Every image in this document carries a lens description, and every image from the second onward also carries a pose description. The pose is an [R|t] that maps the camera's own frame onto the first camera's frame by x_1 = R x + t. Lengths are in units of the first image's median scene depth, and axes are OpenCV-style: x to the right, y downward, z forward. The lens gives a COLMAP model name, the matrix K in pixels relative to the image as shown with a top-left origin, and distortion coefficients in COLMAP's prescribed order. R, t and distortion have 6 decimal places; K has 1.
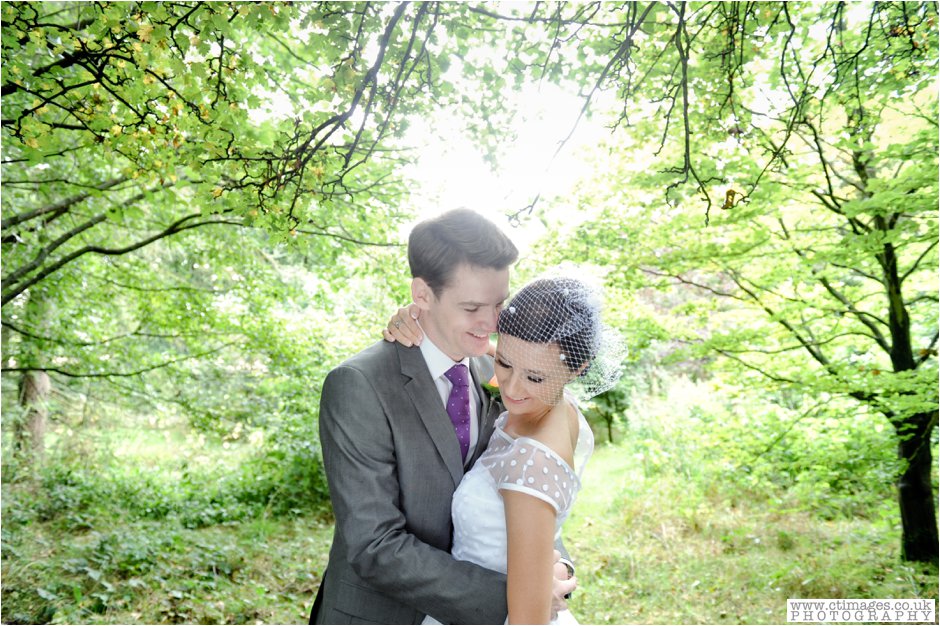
lens RADIAL K [[808.6, 0, 470.7], [0, 808.6, 311.7], [0, 0, 1]] dist [-0.004670, 0.002985]
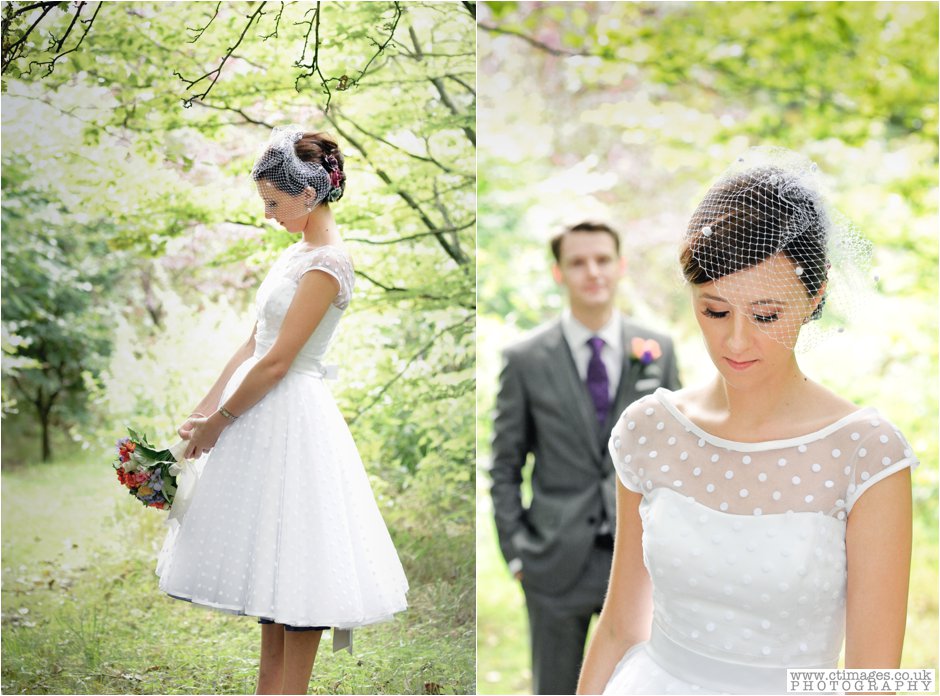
lens RADIAL K [[2526.1, 0, 469.9], [0, 2526.1, 348.2], [0, 0, 1]] dist [-0.018301, 0.000000]
pose [[0.927859, 0.013271, 0.372694, -0.269050], [-0.040673, 0.997006, 0.065759, 0.000981], [-0.370706, -0.076174, 0.925621, -0.772103]]
